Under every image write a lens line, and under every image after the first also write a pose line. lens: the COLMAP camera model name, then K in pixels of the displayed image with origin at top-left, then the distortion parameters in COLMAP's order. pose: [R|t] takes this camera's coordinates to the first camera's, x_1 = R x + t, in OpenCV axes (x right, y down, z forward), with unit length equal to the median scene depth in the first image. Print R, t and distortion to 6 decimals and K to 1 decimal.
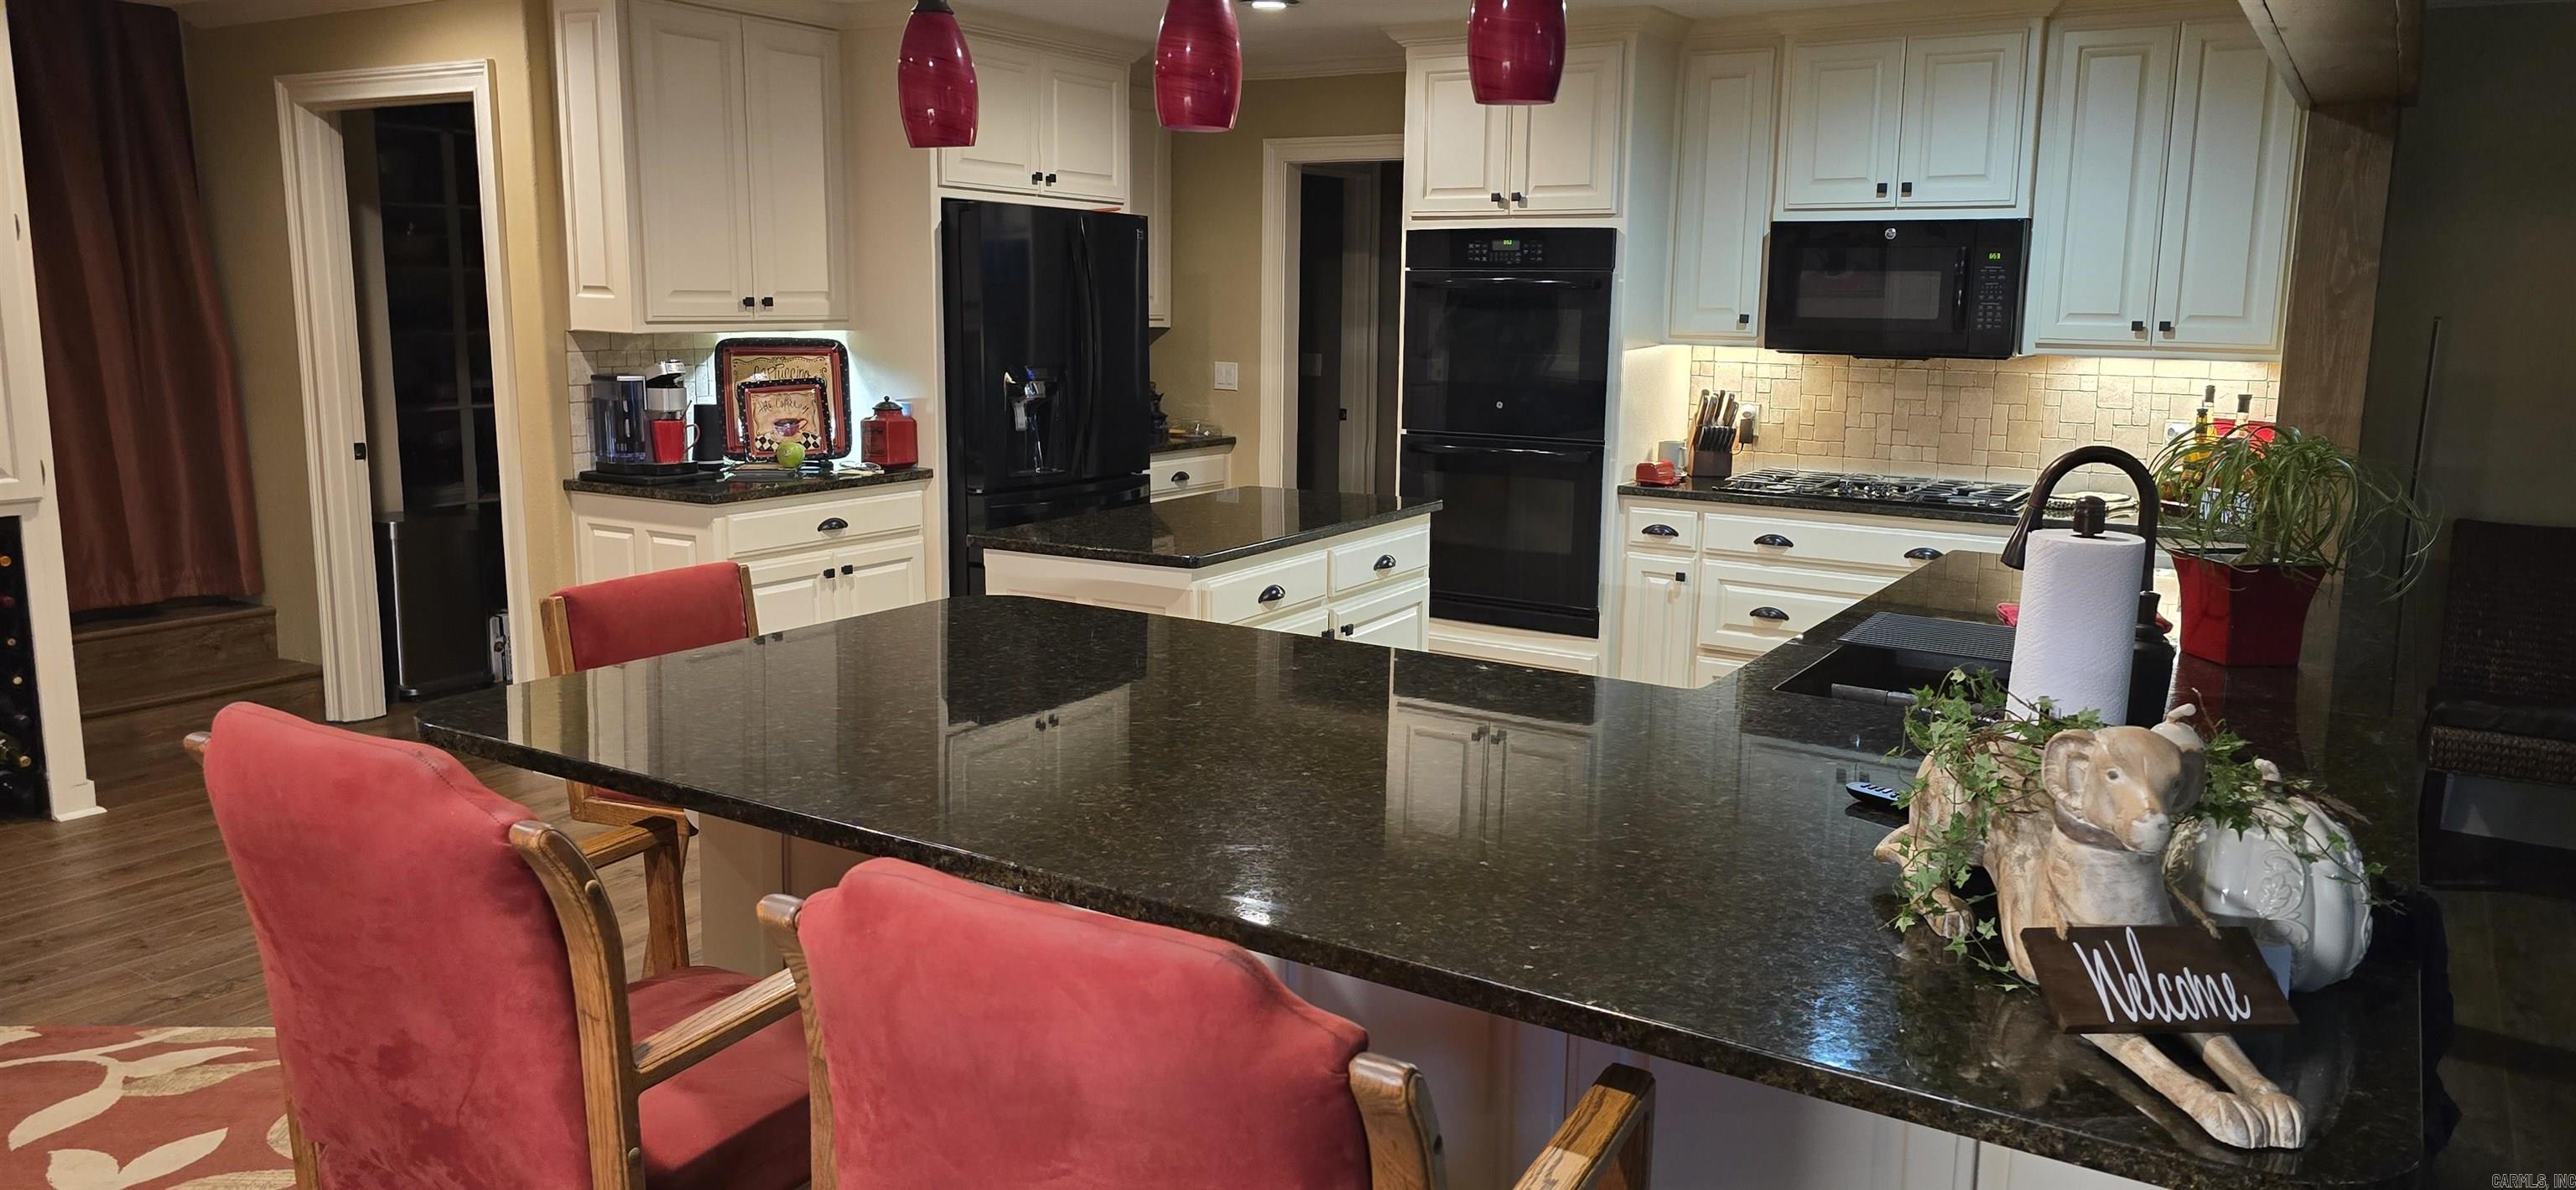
lens RADIAL K [[1732.9, 0, 1290.5], [0, 1732.9, 580.7], [0, 0, 1]] dist [0.066497, -0.071014]
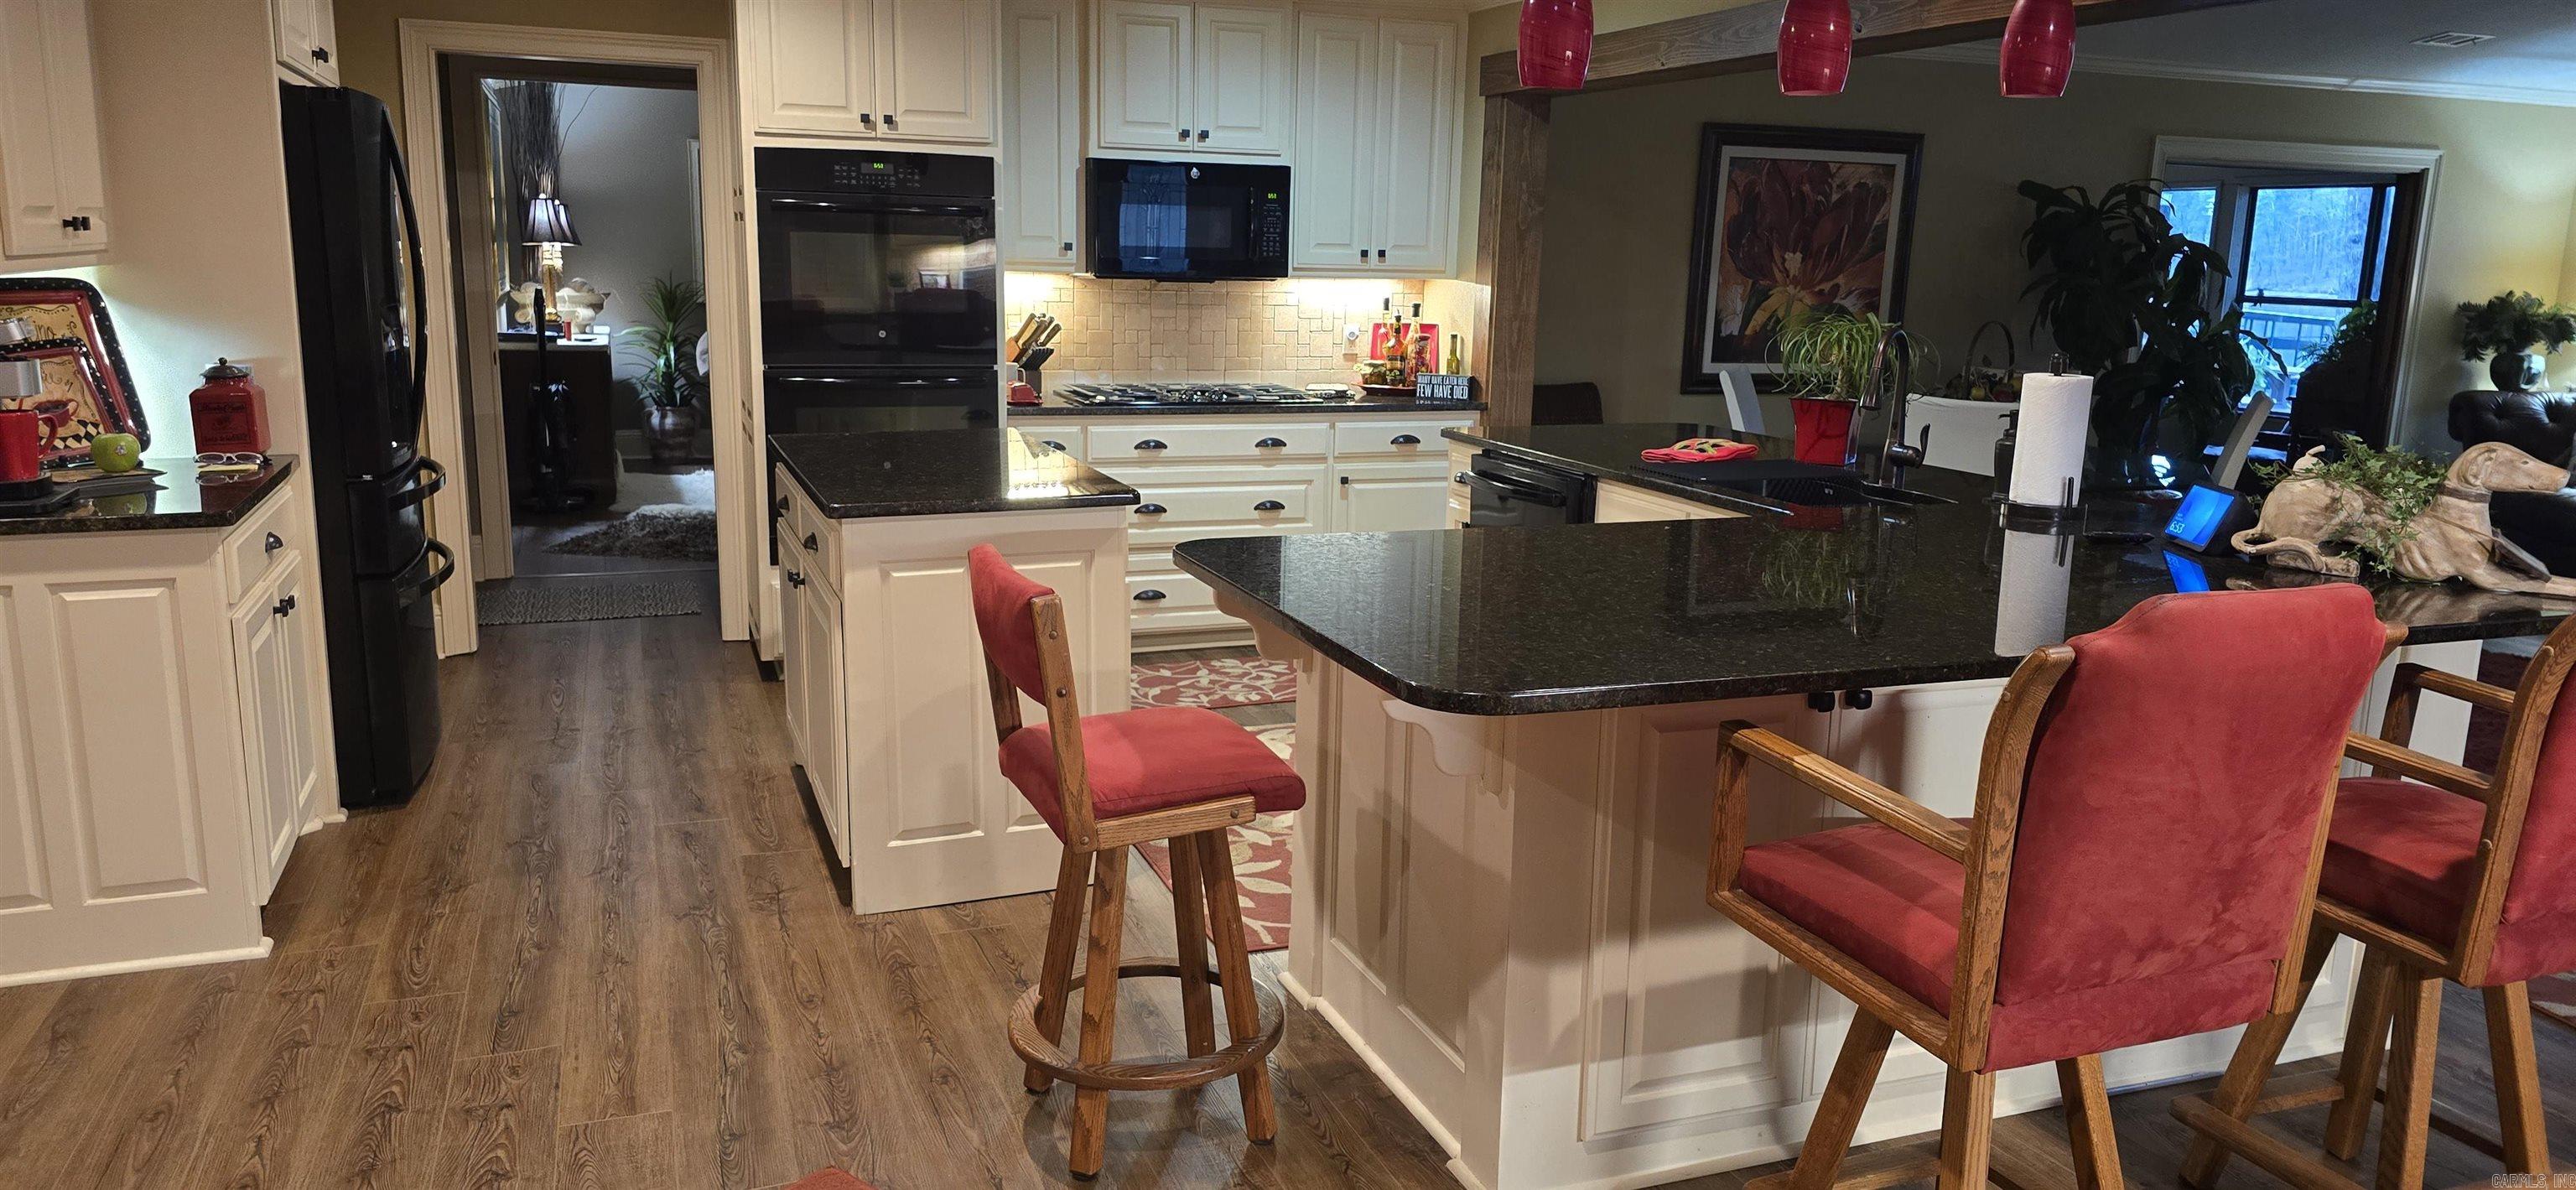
lens RADIAL K [[1732.9, 0, 1284.7], [0, 1732.9, 590.7], [0, 0, 1]] dist [0.066497, -0.071014]
pose [[0.603604, -0.158142, 0.781443, -0.558808], [0.120790, 0.986956, 0.106431, -0.037927], [-0.788081, 0.030149, 0.614832, 0.235832]]
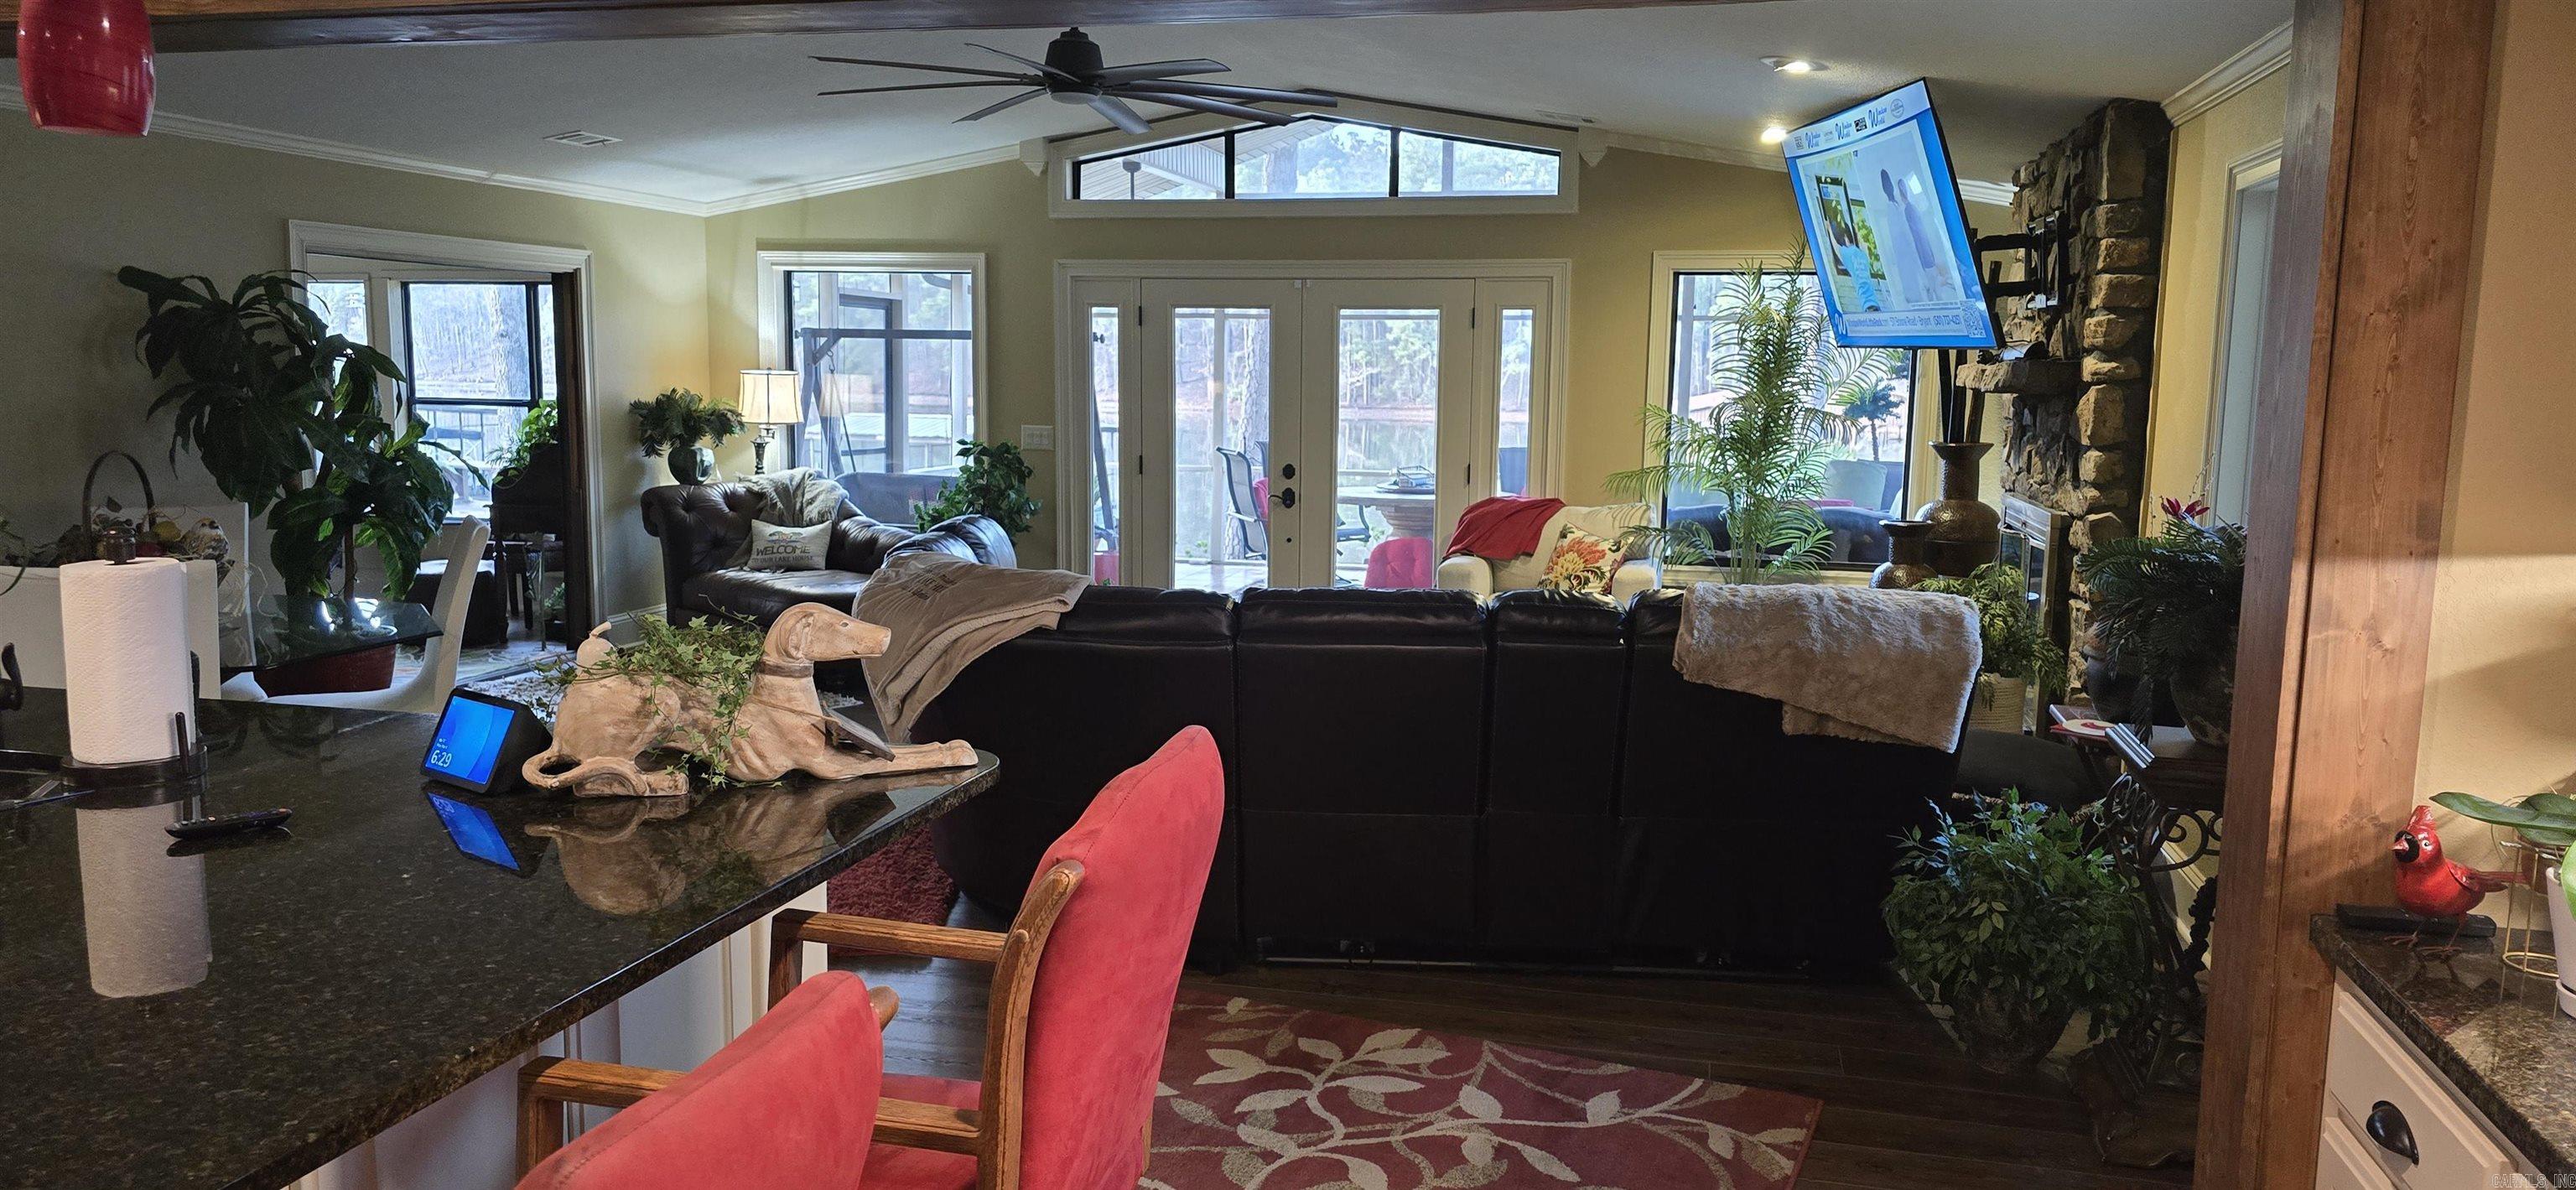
lens RADIAL K [[1732.9, 0, 1305.8], [0, 1732.9, 590.2], [0, 0, 1]] dist [0.066497, -0.071014]
pose [[-0.316102, -0.140793, 0.938220, -0.343690], [0.141903, 0.970786, 0.193490, -0.052889], [-0.938053, 0.194299, -0.286888, 0.285486]]
